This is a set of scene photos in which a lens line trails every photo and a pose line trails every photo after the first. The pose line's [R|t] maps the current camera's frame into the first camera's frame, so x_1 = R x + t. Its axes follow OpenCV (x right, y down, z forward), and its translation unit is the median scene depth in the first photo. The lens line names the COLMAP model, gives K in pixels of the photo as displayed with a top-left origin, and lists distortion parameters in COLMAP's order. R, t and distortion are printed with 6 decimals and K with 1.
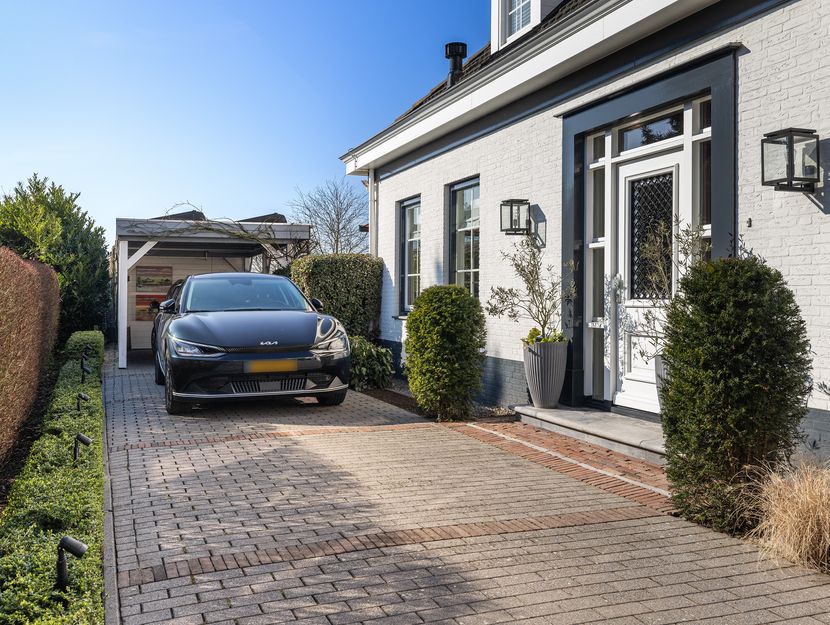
lens RADIAL K [[766.0, 0, 415.3], [0, 766.0, 278.5], [0, 0, 1]] dist [0.000876, 0.000444]
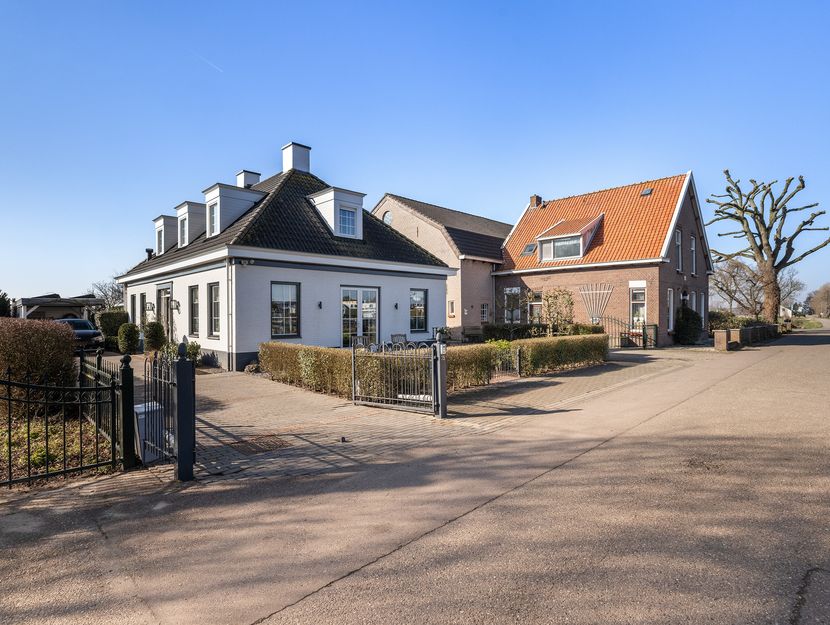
lens RADIAL K [[443.1, 0, 415.0], [0, 443.1, 312.5], [0, 0, 1]] dist [-0.004889, 0.000178]
pose [[0.922717, -0.012520, 0.385274, 0.391795], [0.003219, 0.999688, 0.024778, -0.073739], [-0.385464, -0.021623, 0.922469, -1.294606]]
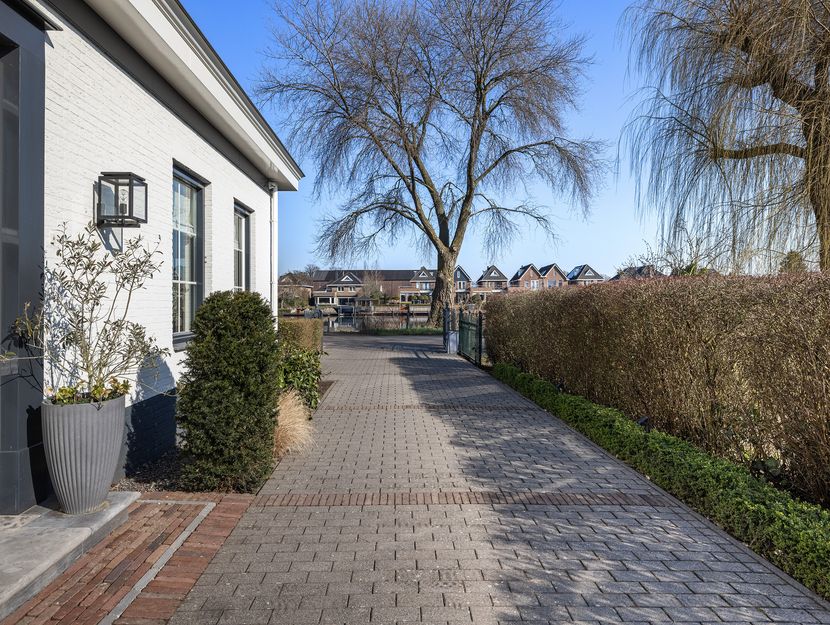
lens RADIAL K [[467.6, 0, 415.0], [0, 467.6, 312.5], [0, 0, 1]] dist [0.000527, 0.000104]
pose [[-0.931578, -0.007220, 0.363469, -0.085915], [-0.013861, 0.999781, -0.015666, 0.008990], [-0.363276, -0.019632, -0.931475, 0.754568]]
